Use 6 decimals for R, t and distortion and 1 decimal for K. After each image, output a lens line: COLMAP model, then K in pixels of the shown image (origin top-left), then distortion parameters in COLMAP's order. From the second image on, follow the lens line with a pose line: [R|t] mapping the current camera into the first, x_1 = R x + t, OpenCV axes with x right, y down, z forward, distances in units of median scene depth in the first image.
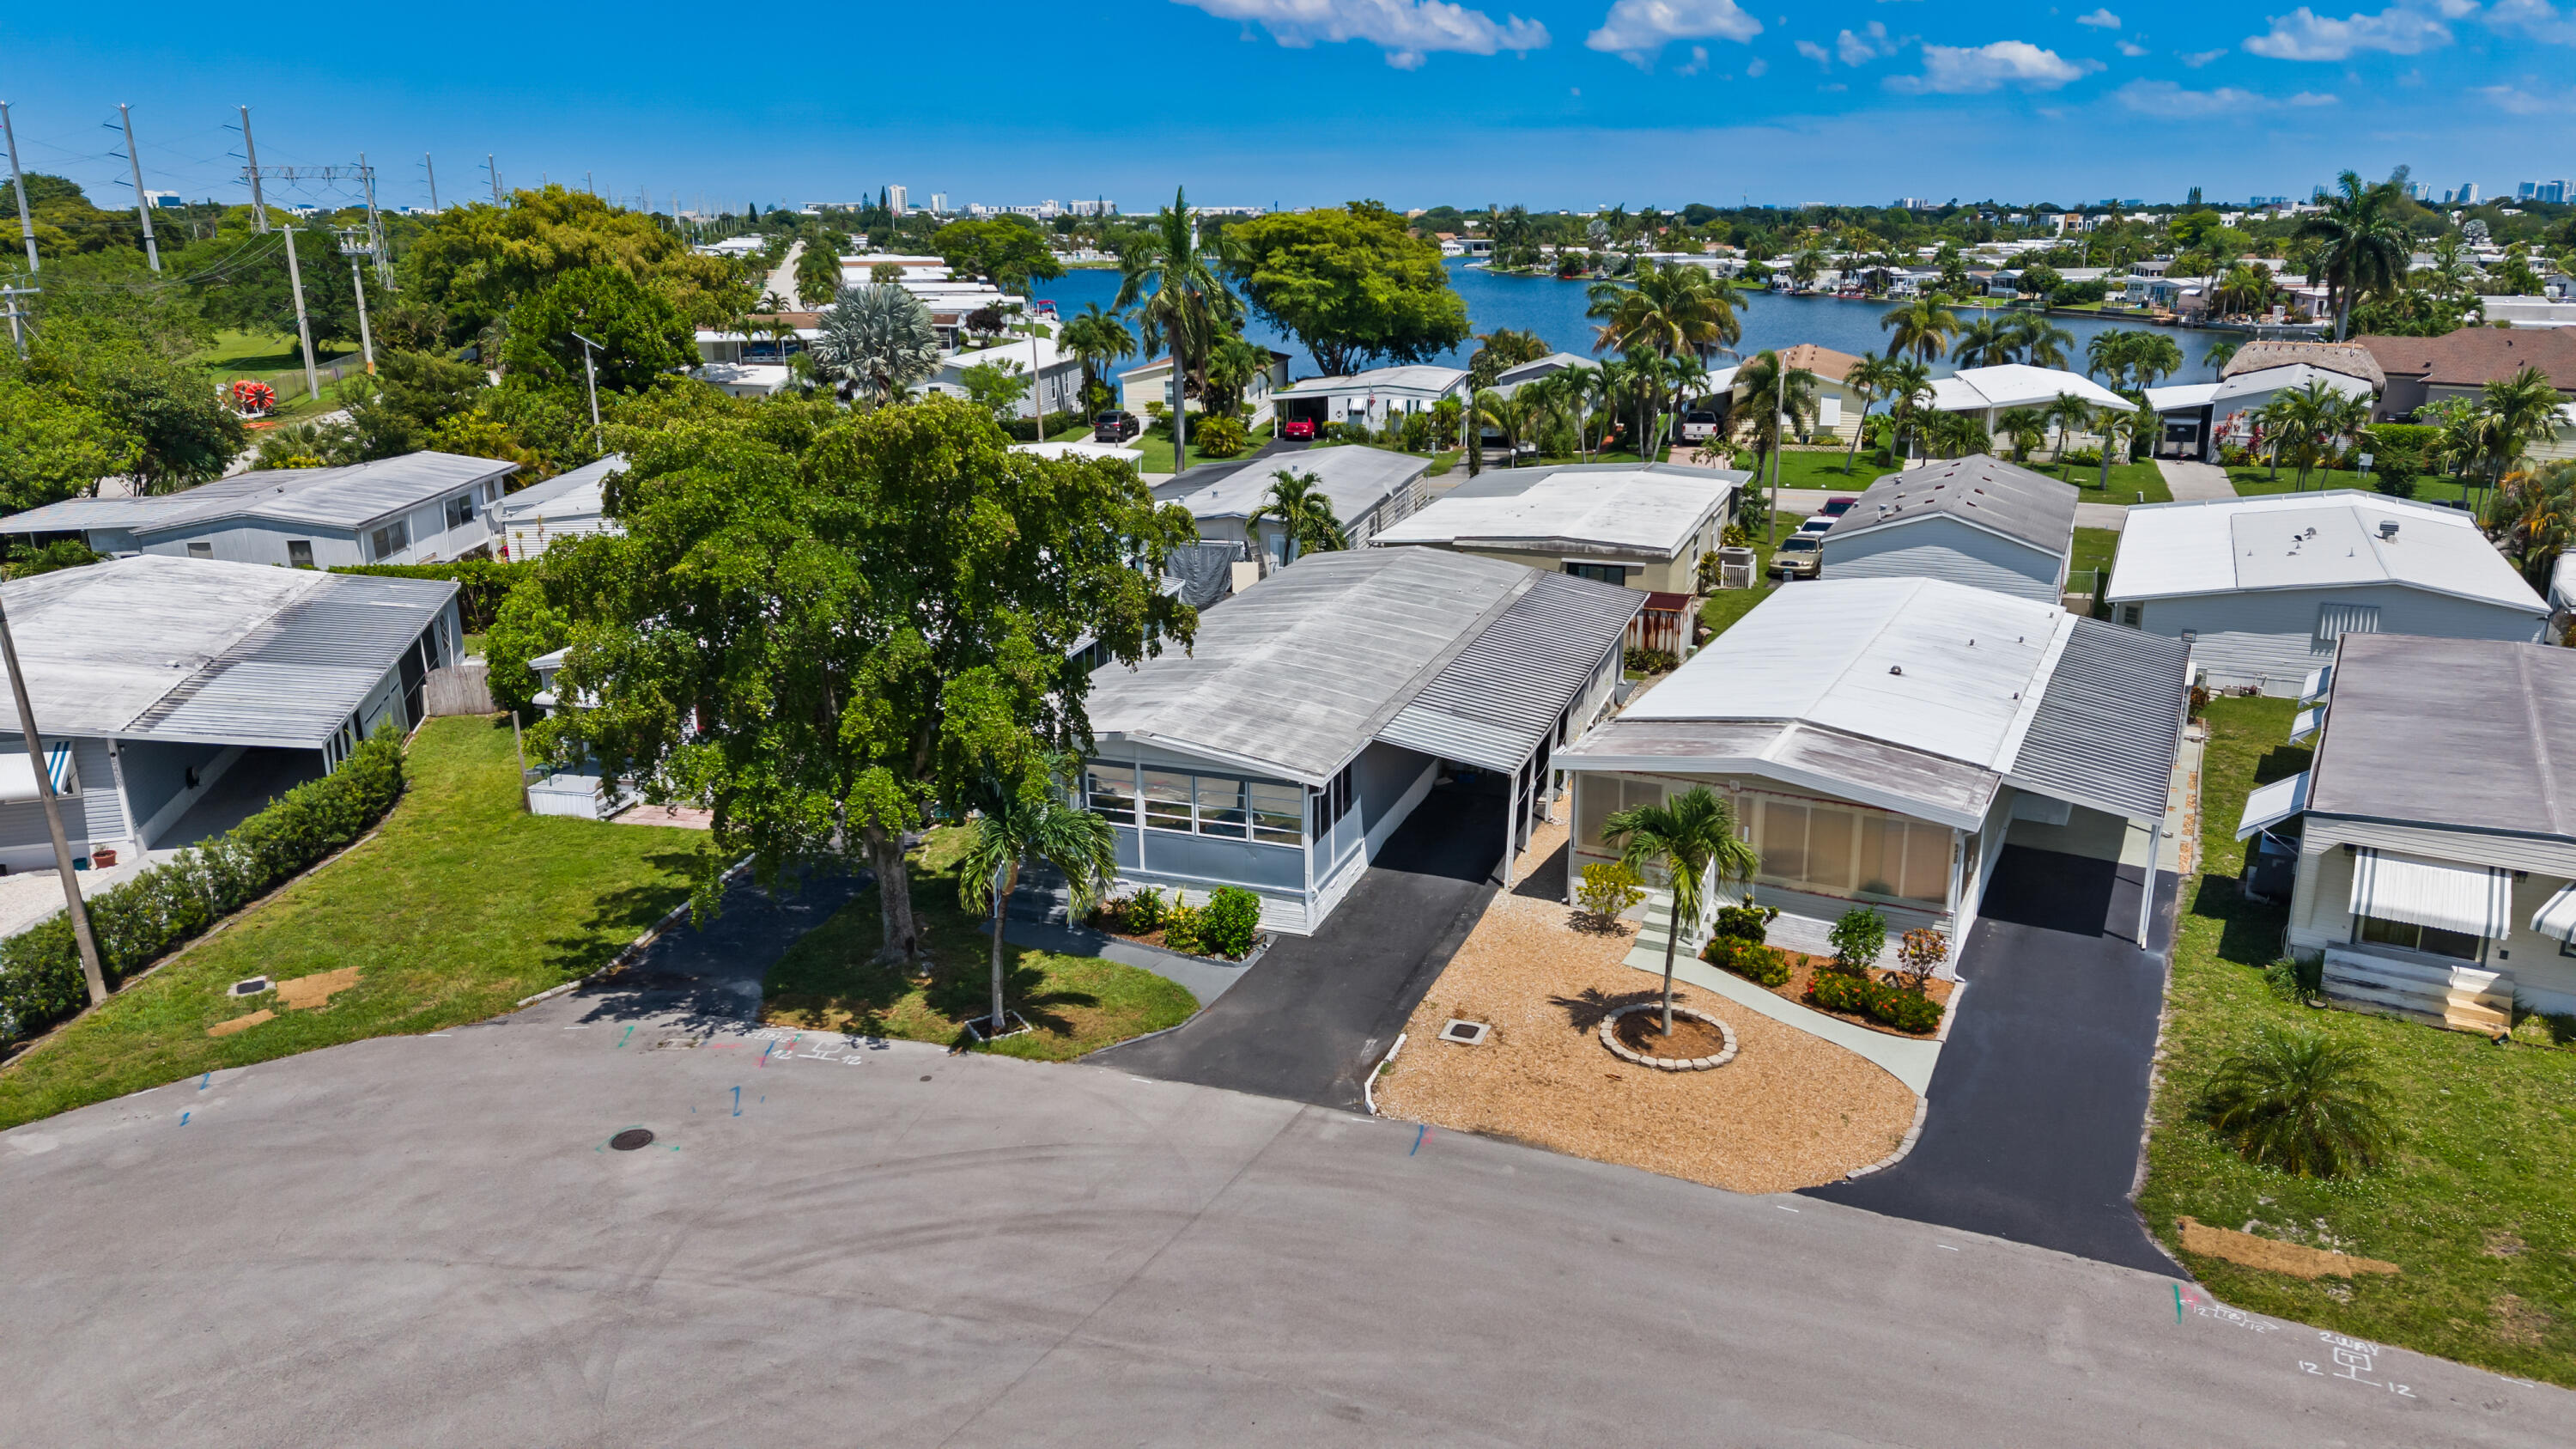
lens RADIAL K [[1729.2, 0, 1320.7], [0, 1729.2, 717.9], [0, 0, 1]] dist [0.078608, -0.096023]
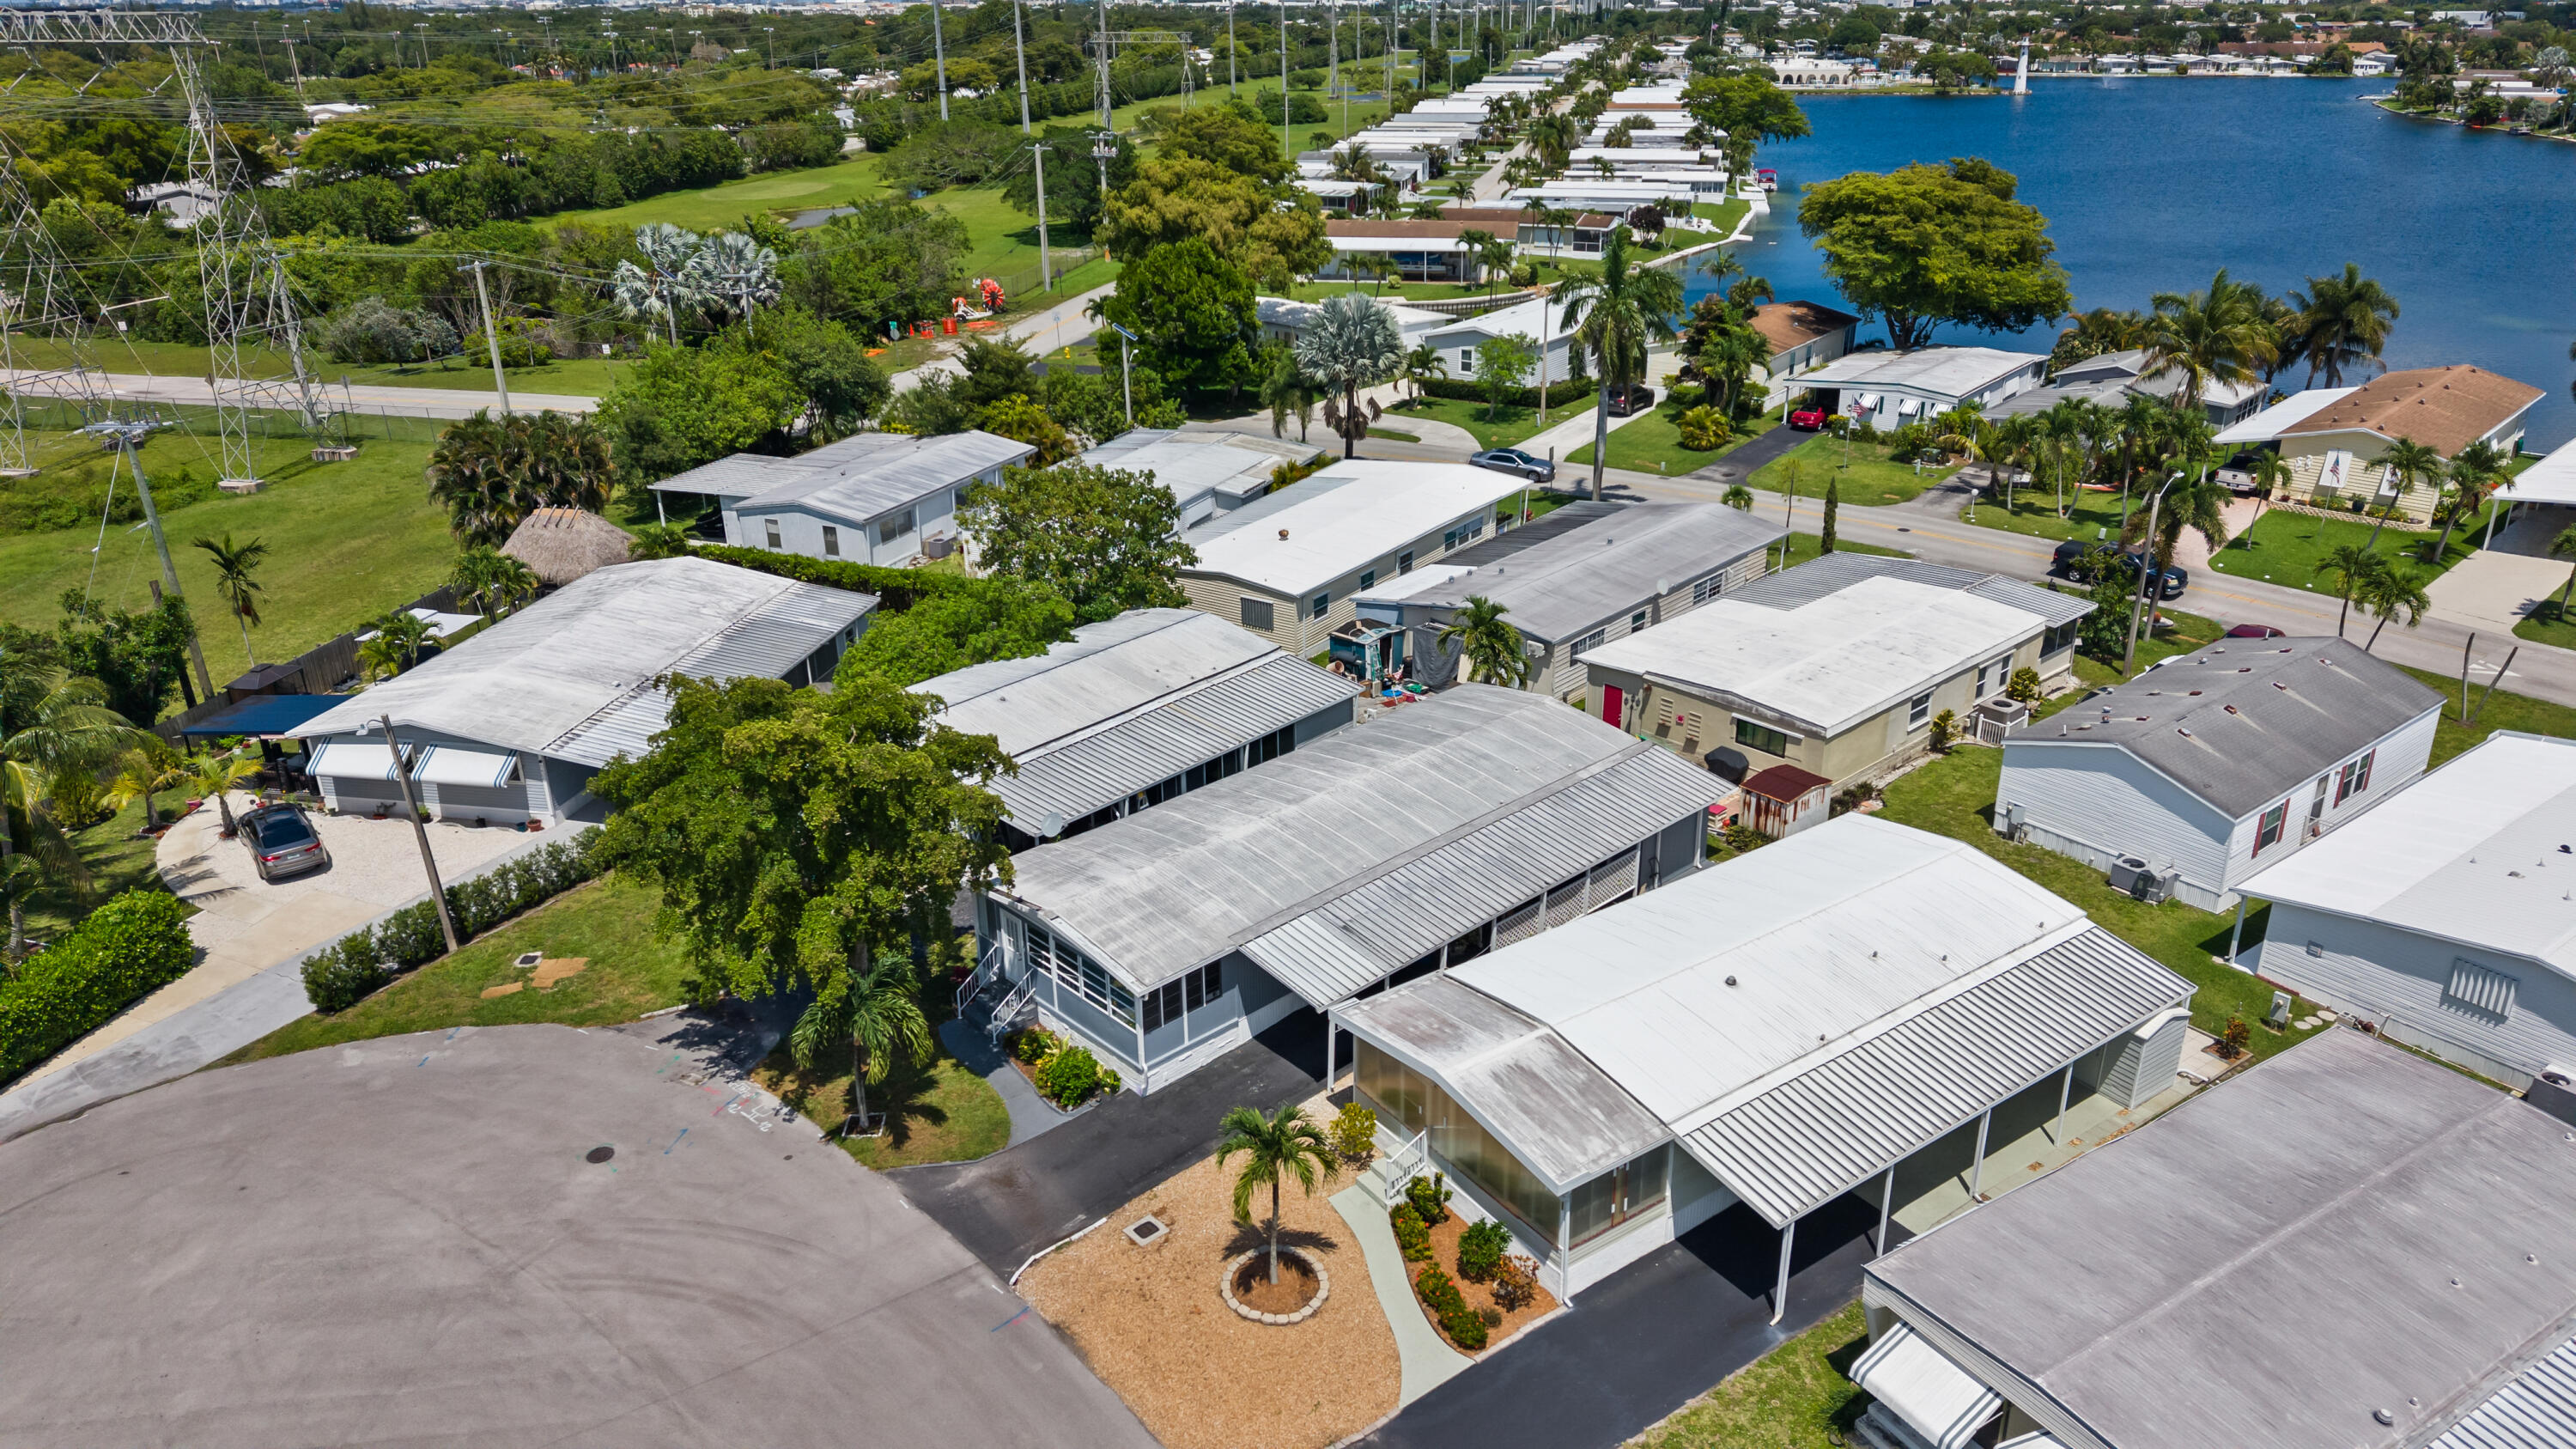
lens RADIAL K [[1706.8, 0, 1279.1], [0, 1706.8, 724.5], [0, 0, 1]] dist [0.067824, -0.093525]
pose [[0.884784, 0.175075, -0.431863, 0.415713], [-0.122847, 0.981591, 0.146247, -0.244477], [0.449517, -0.076344, 0.890003, -0.037541]]
